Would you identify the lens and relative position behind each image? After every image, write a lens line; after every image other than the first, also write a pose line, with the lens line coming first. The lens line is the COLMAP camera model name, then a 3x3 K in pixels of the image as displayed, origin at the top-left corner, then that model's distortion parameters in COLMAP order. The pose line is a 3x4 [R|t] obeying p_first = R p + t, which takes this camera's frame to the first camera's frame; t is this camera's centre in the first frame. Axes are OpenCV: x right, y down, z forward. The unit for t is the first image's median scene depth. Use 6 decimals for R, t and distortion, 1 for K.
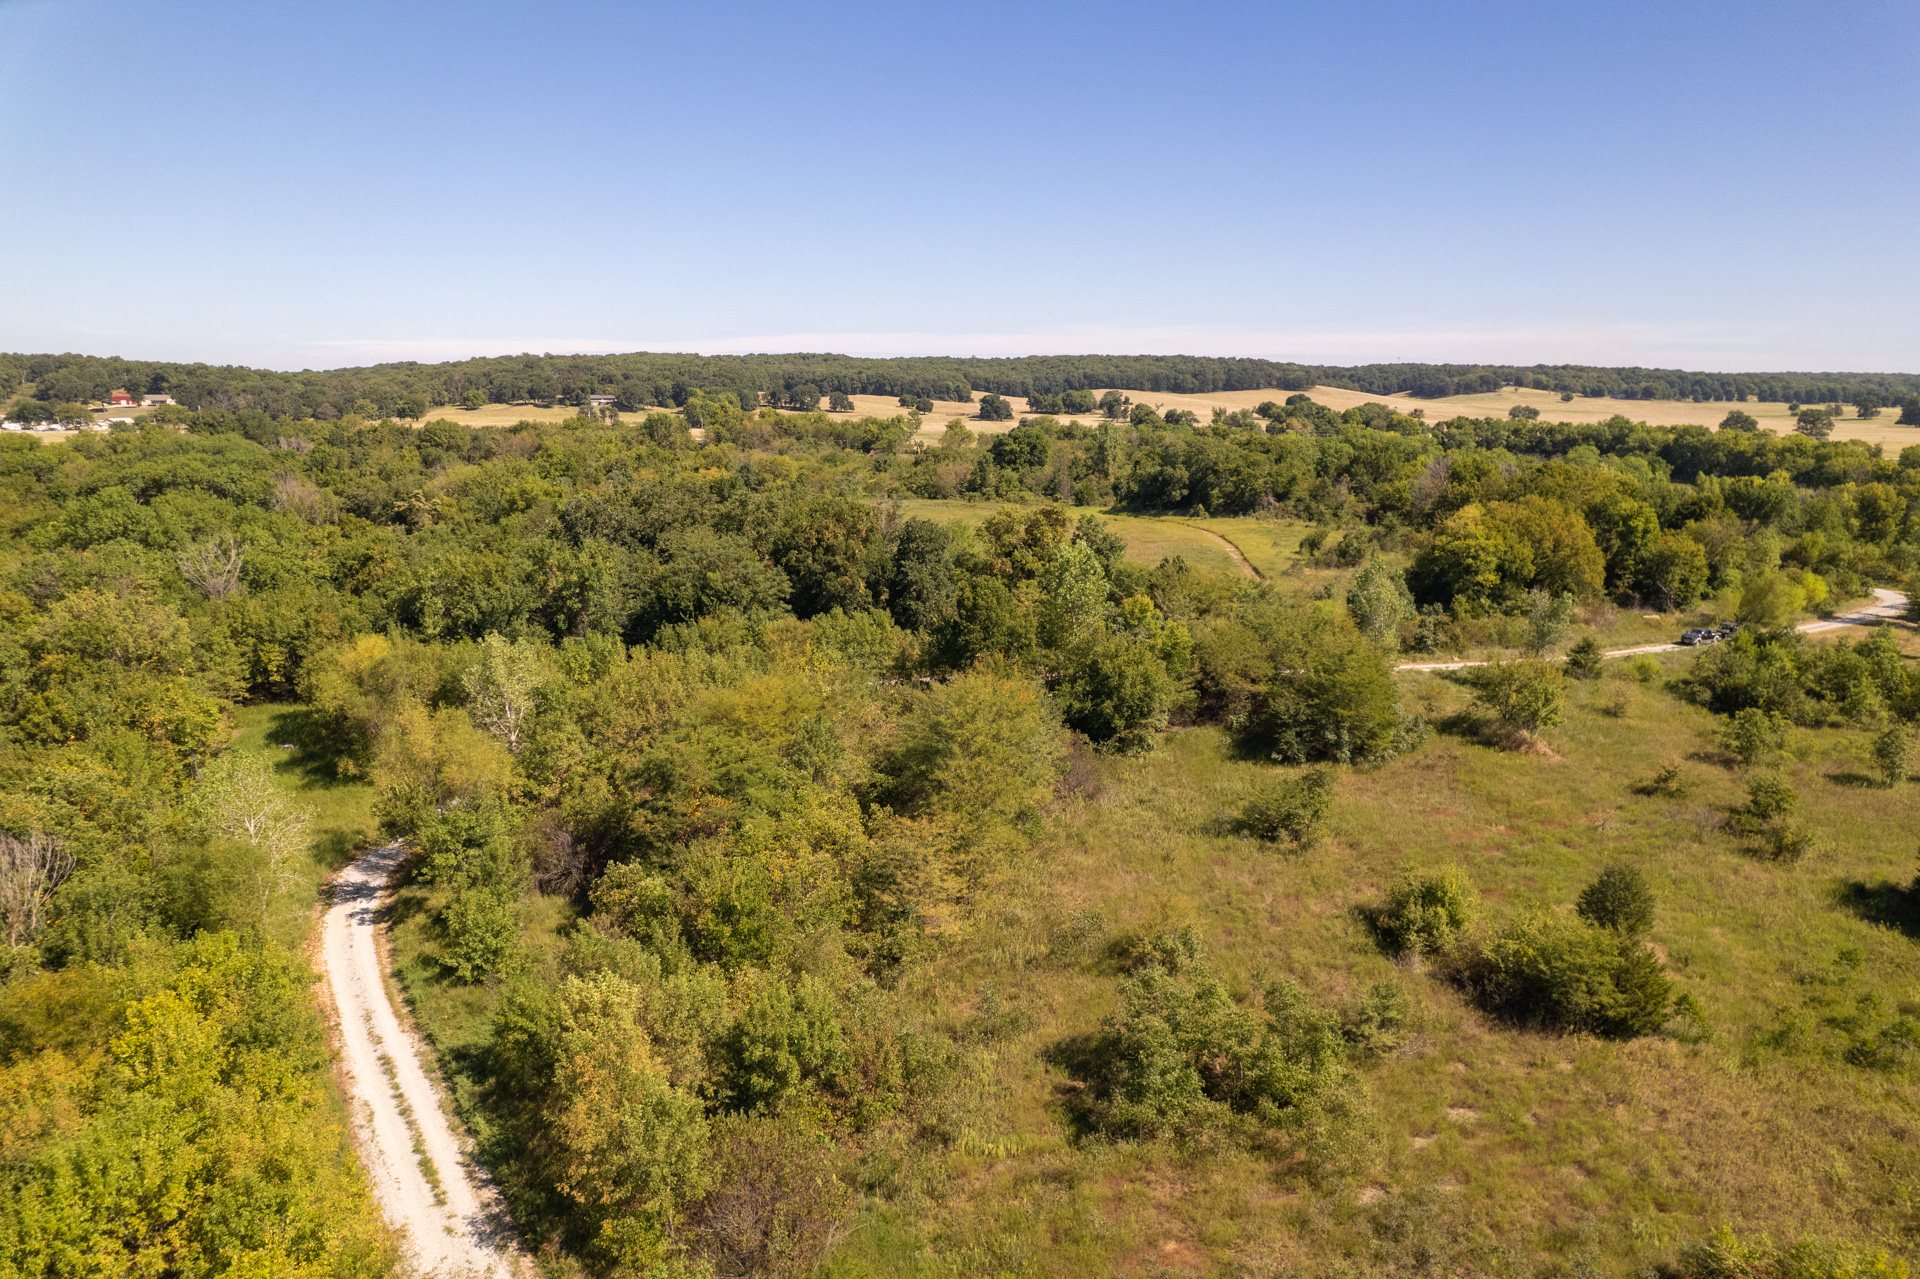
lens RADIAL K [[1235.7, 0, 971.0], [0, 1235.7, 643.0], [0, 0, 1]] dist [-0.080267, 0.075383]
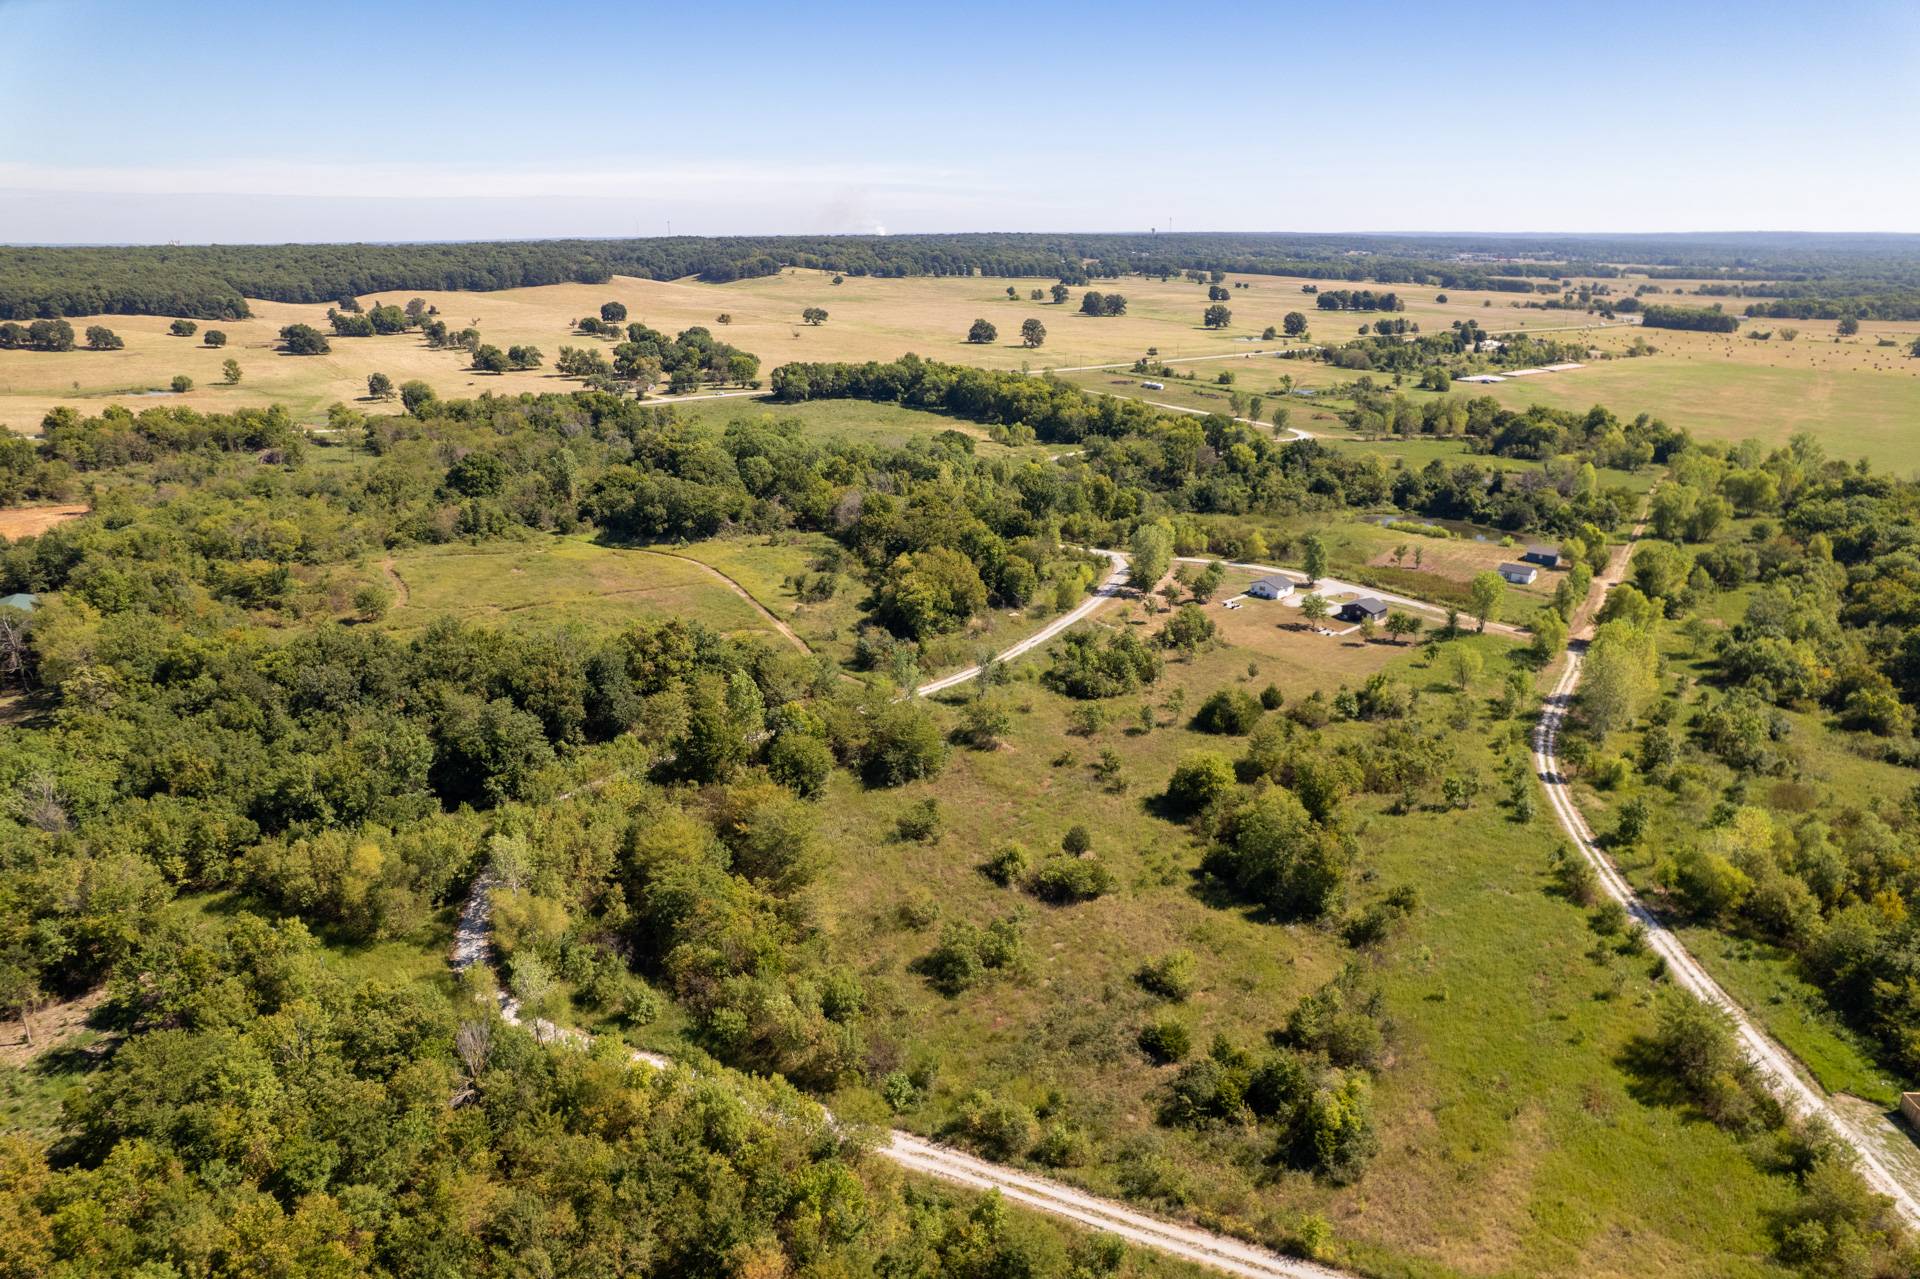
lens RADIAL K [[1235.7, 0, 971.0], [0, 1235.7, 643.0], [0, 0, 1]] dist [-0.080267, 0.075383]
pose [[0.841942, -0.173227, 0.511006, -0.476514], [0.110861, 0.982395, 0.150367, -0.323386], [-0.528057, -0.069950, 0.846323, -0.538137]]
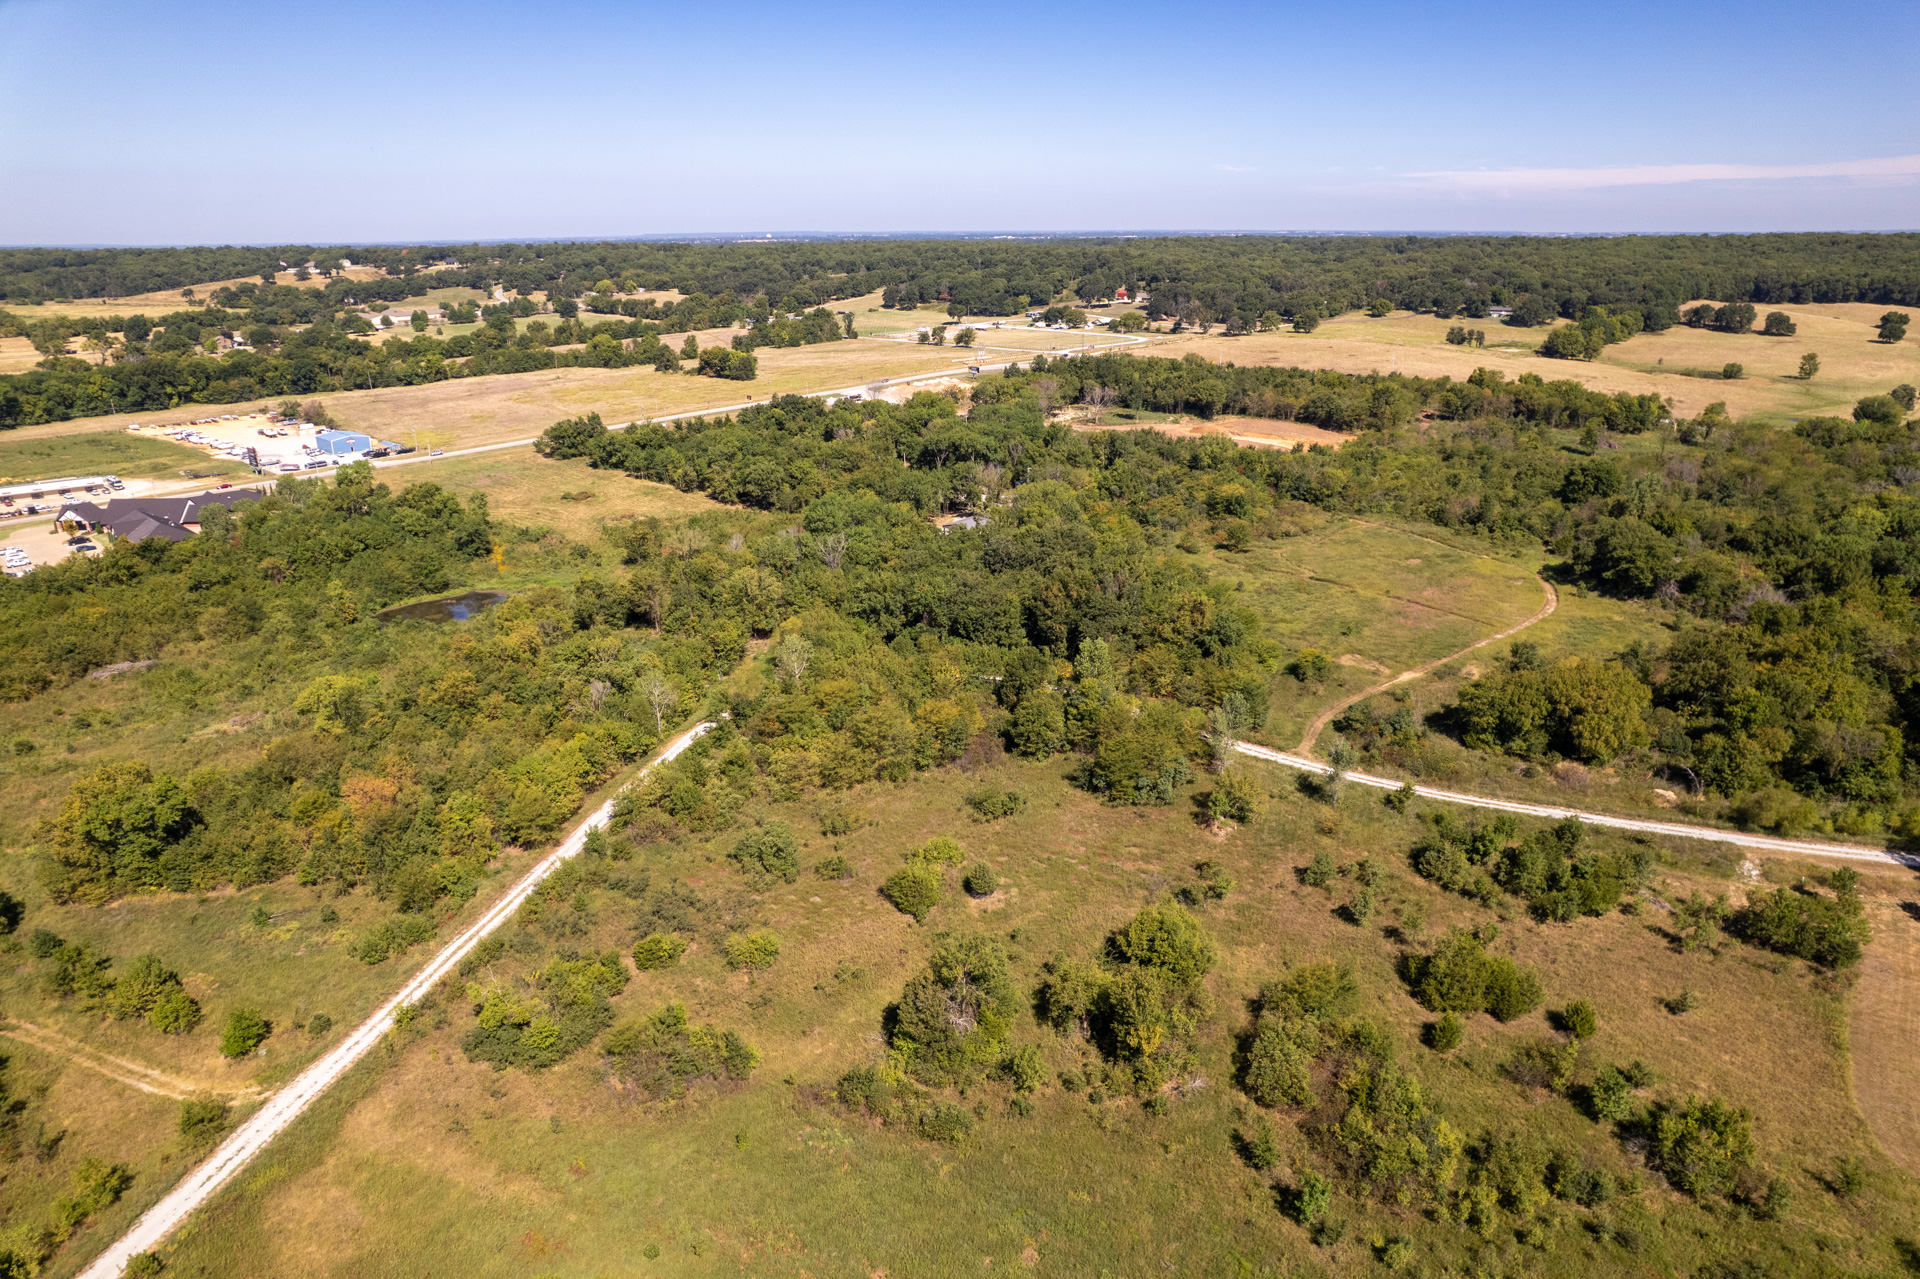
lens RADIAL K [[1235.7, 0, 971.0], [0, 1235.7, 643.0], [0, 0, 1]] dist [-0.080267, 0.075383]
pose [[0.685031, 0.233045, -0.690234, 1.155141], [-0.142680, 0.972023, 0.186582, -0.370517], [0.714406, -0.029331, 0.699117, -0.357770]]
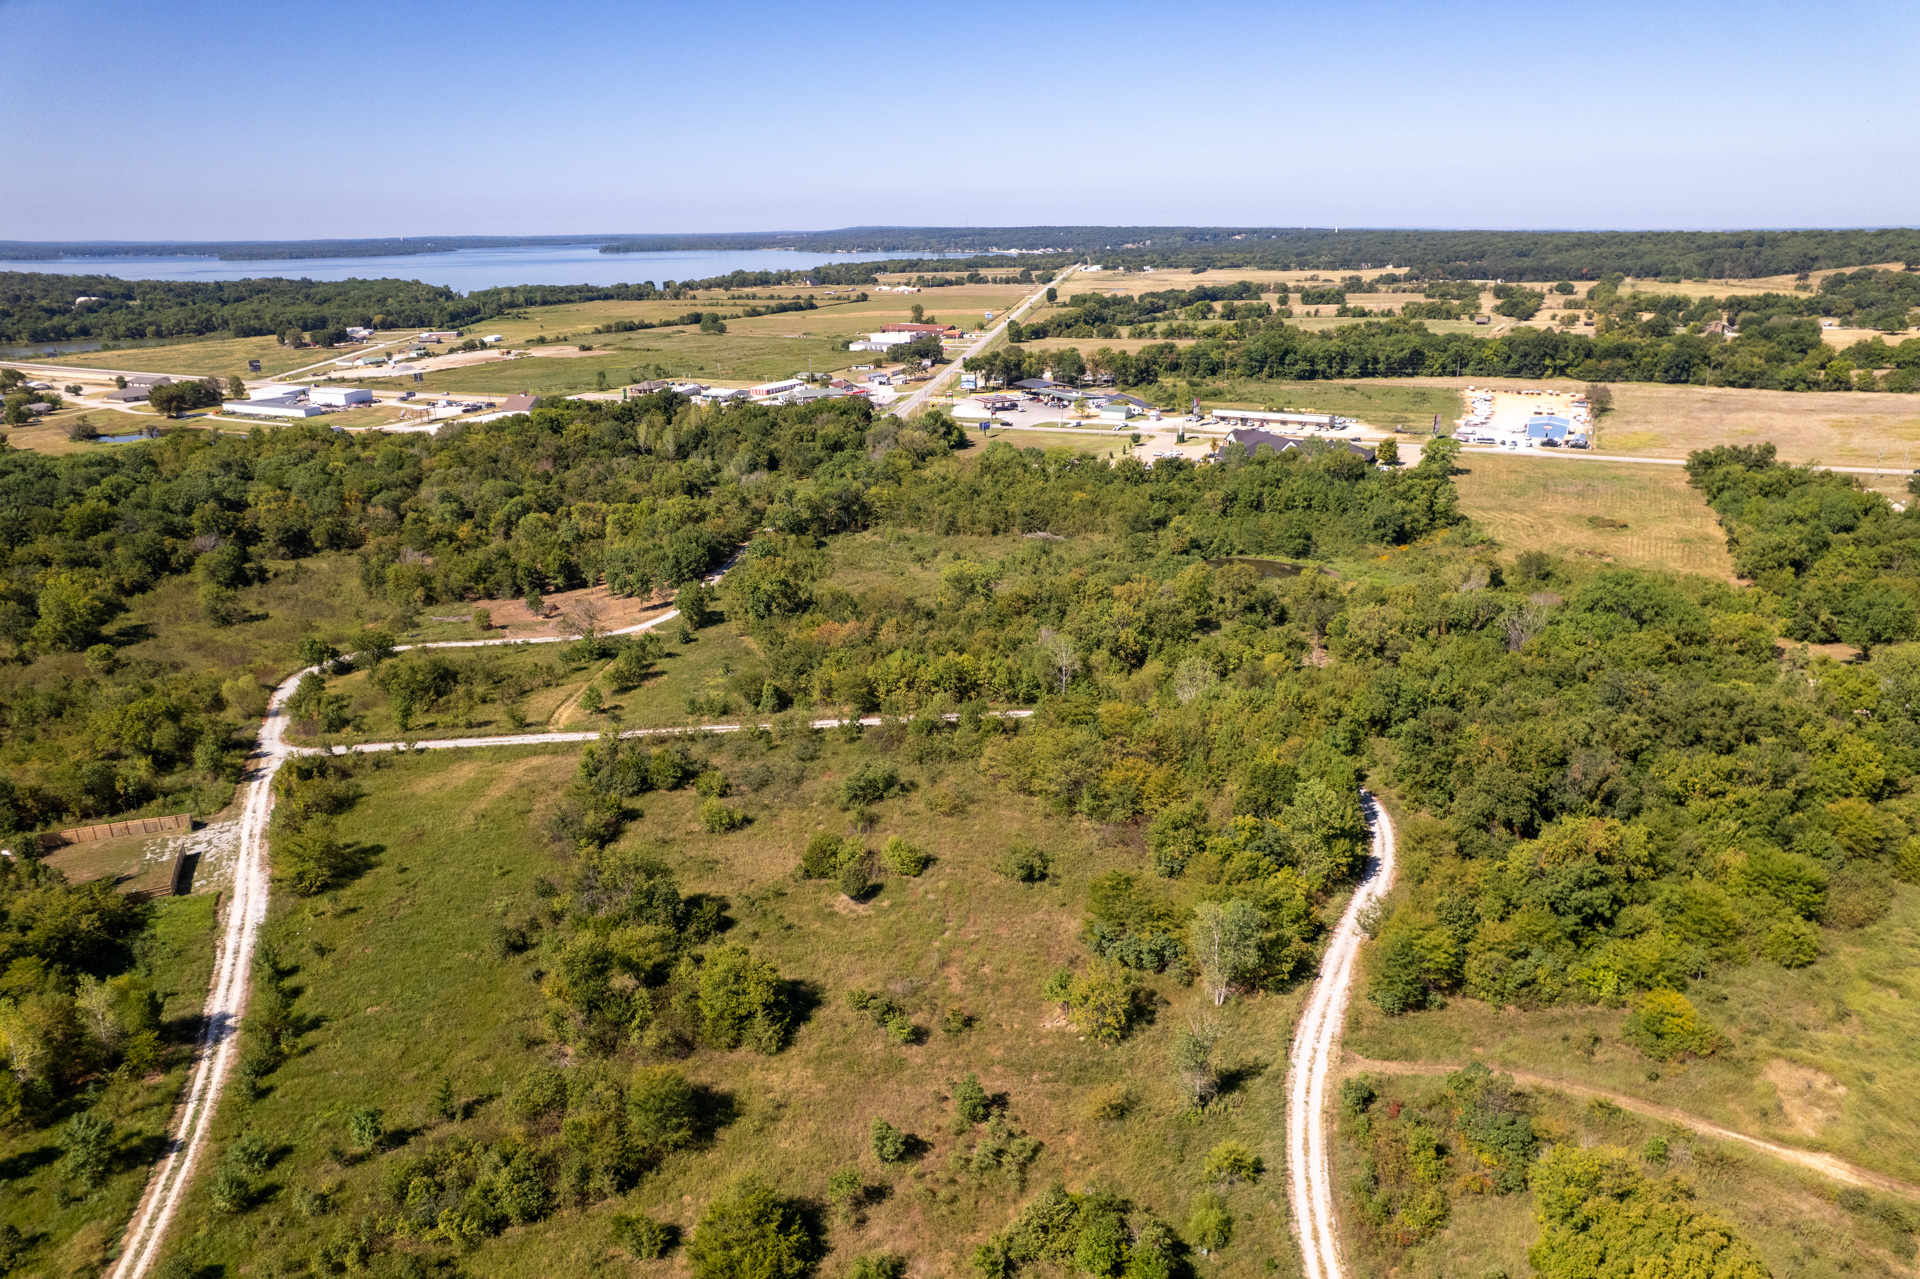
lens RADIAL K [[1235.7, 0, 971.0], [0, 1235.7, 643.0], [0, 0, 1]] dist [-0.080267, 0.075383]
pose [[-0.485876, 0.291155, -0.824108, 1.255679], [-0.166912, 0.894623, 0.414476, -0.673179], [0.857942, 0.338937, -0.386078, 1.099364]]
